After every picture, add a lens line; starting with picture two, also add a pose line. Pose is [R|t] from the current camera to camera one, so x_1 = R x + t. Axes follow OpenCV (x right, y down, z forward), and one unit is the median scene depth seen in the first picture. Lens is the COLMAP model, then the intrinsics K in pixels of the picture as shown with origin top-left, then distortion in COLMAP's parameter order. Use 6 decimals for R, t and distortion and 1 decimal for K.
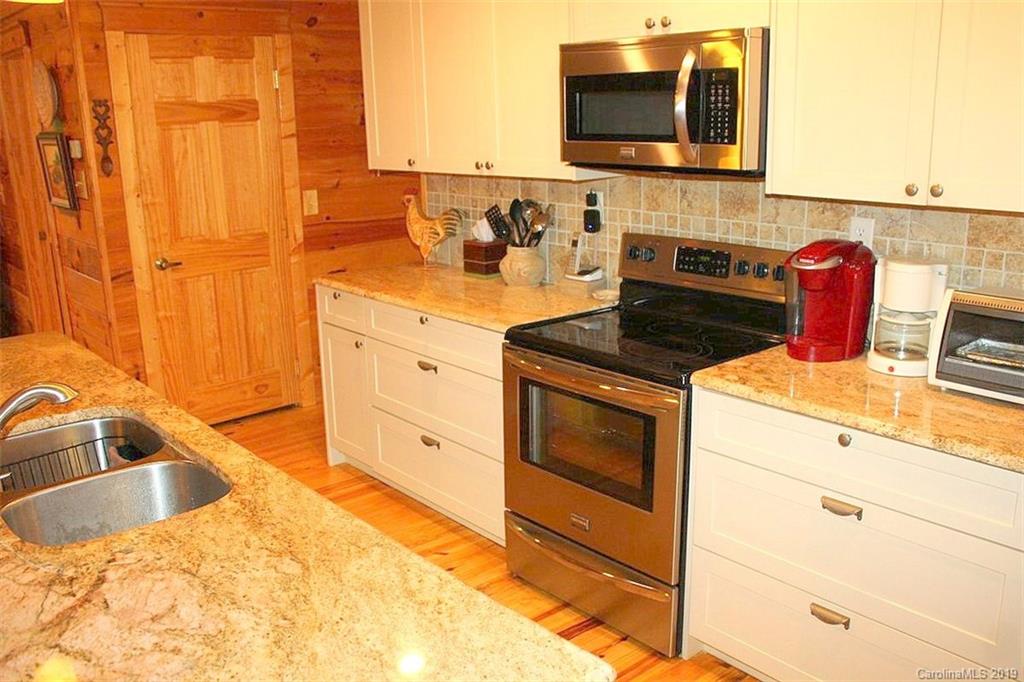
lens RADIAL K [[888.0, 0, 517.3], [0, 888.0, 341.4], [0, 0, 1]] dist [-0.161737, 0.153642]
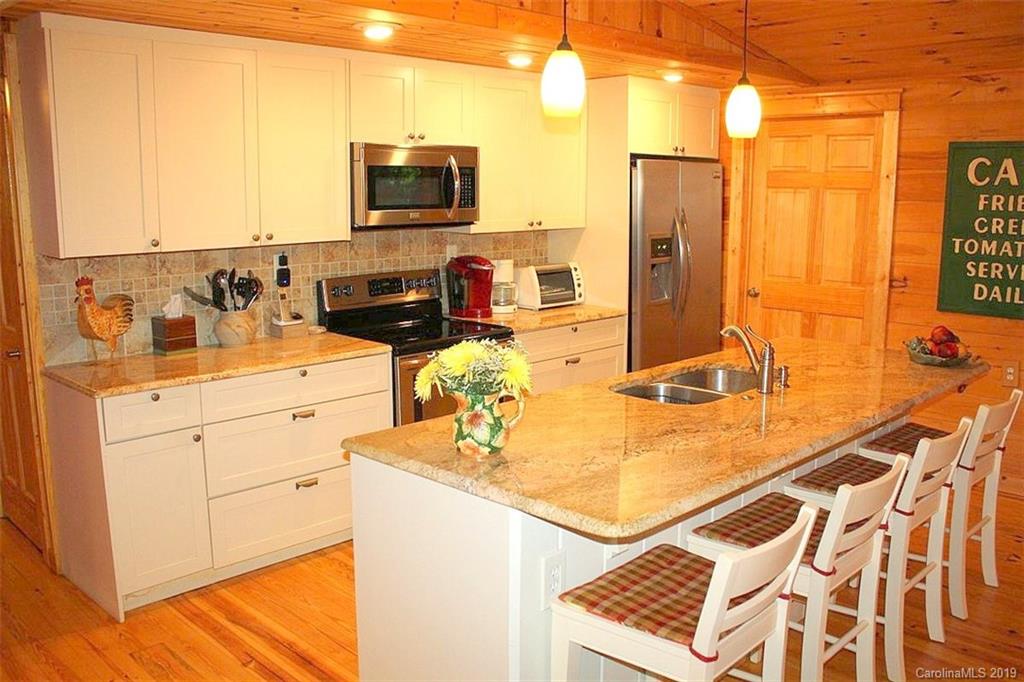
lens RADIAL K [[888.0, 0, 517.3], [0, 888.0, 341.4], [0, 0, 1]] dist [-0.161737, 0.153642]
pose [[-0.067832, -0.156896, 0.985283, -1.417858], [0.248970, 0.953652, 0.169000, -0.213238], [-0.966133, 0.256770, -0.025625, 0.883272]]
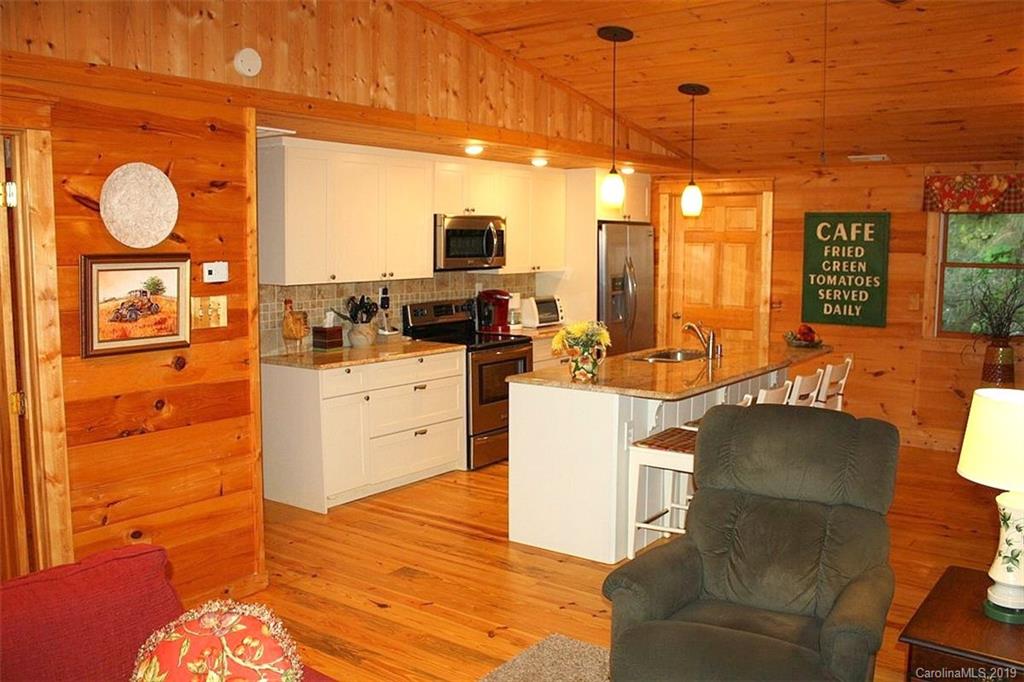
lens RADIAL K [[888.0, 0, 517.3], [0, 888.0, 341.4], [0, 0, 1]] dist [-0.161737, 0.153642]
pose [[-0.208195, -0.095524, 0.973412, -2.167409], [0.246360, 0.958011, 0.146704, -0.316809], [-0.946553, 0.270353, -0.175919, 1.305957]]
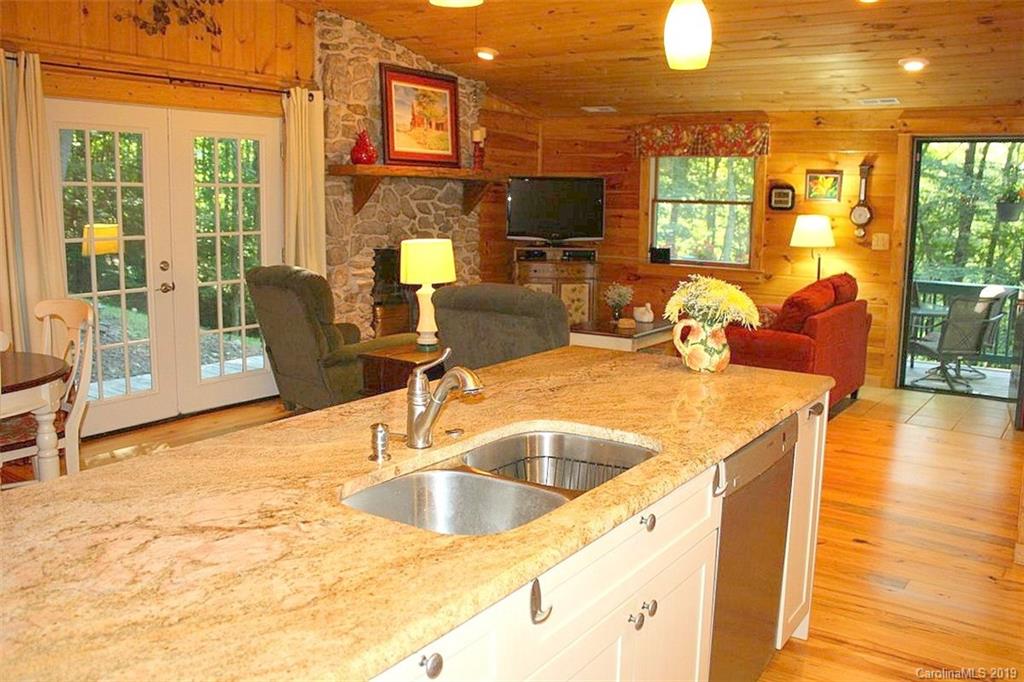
lens RADIAL K [[888.0, 0, 517.3], [0, 888.0, 341.4], [0, 0, 1]] dist [-0.161737, 0.153642]
pose [[0.242438, 0.172097, -0.954781, 0.275490], [-0.261276, 0.959362, 0.106579, -0.065683], [0.934323, 0.223622, 0.277551, 0.438266]]
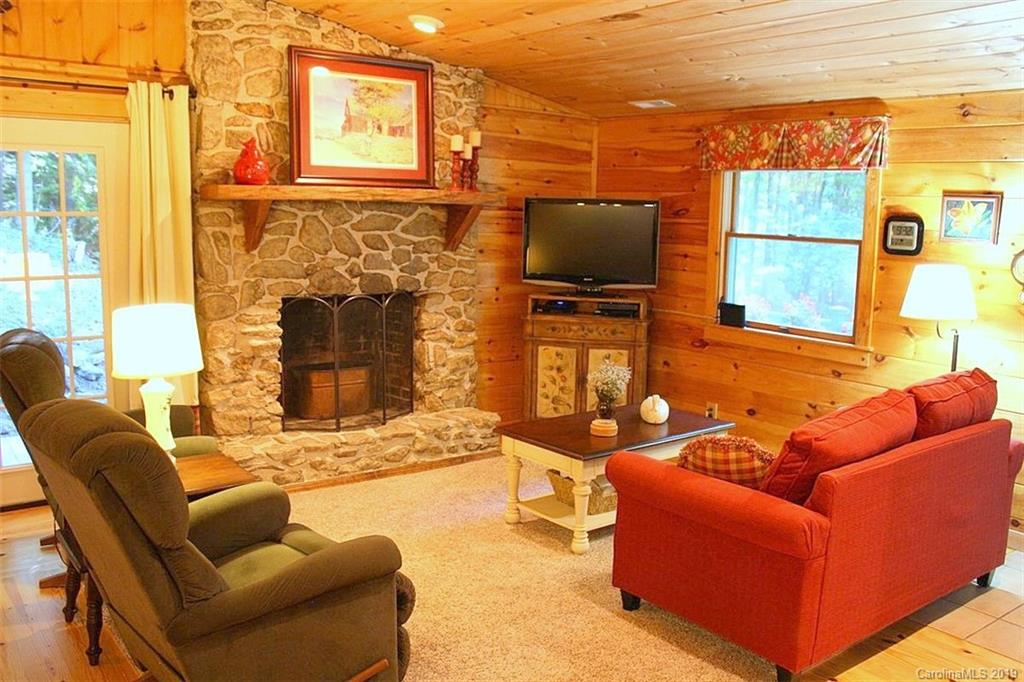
lens RADIAL K [[888.0, 0, 517.3], [0, 888.0, 341.4], [0, 0, 1]] dist [-0.161737, 0.153642]
pose [[-0.061801, 0.162197, -0.984821, -0.416297], [-0.271794, 0.946683, 0.172972, -0.297993], [0.960369, 0.278359, -0.014422, 1.179891]]
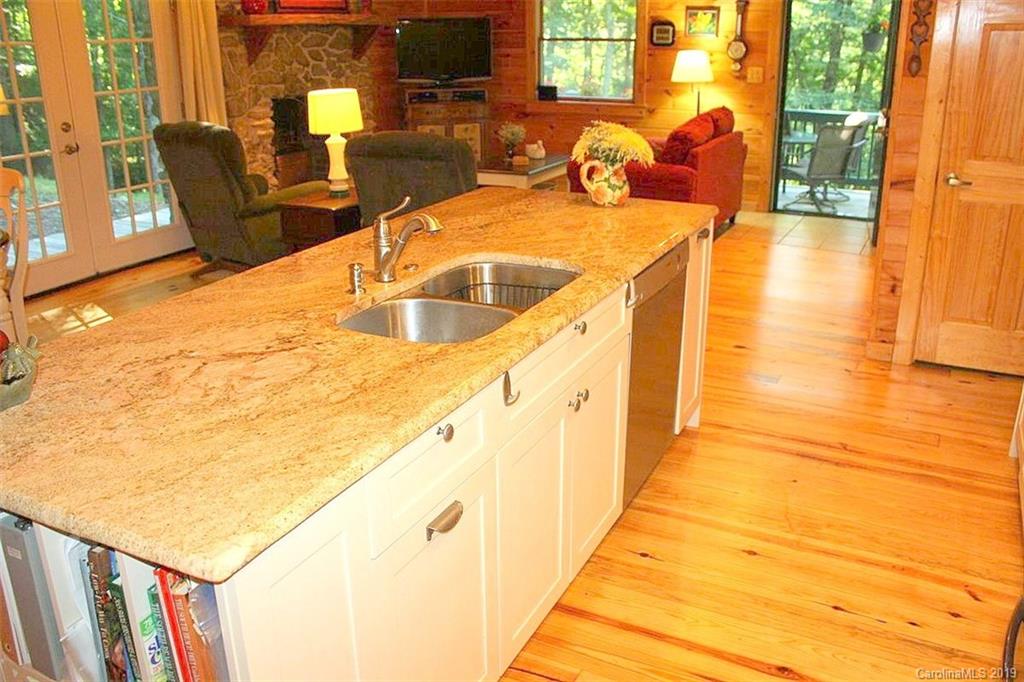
lens RADIAL K [[888.0, 0, 517.3], [0, 888.0, 341.4], [0, 0, 1]] dist [-0.161737, 0.153642]
pose [[0.376265, 0.323072, -0.868360, 0.395054], [-0.232215, 0.940205, 0.249181, -0.074776], [0.896939, 0.107888, 0.428789, 0.339464]]
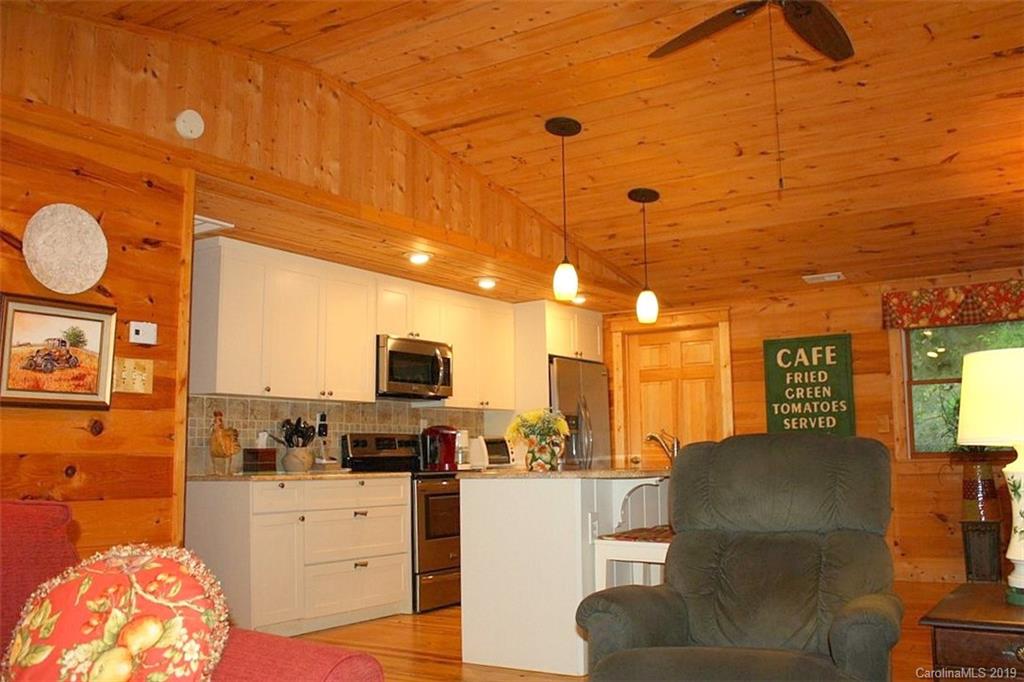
lens RADIAL K [[939.7, 0, 516.6], [0, 939.7, 340.4], [0, 0, 1]] dist [-0.158950, 0.145416]
pose [[-0.266330, 0.137438, 0.954033, -2.140286], [0.260991, 0.963090, -0.065884, -0.103219], [-0.927875, 0.231447, -0.292370, 1.371654]]
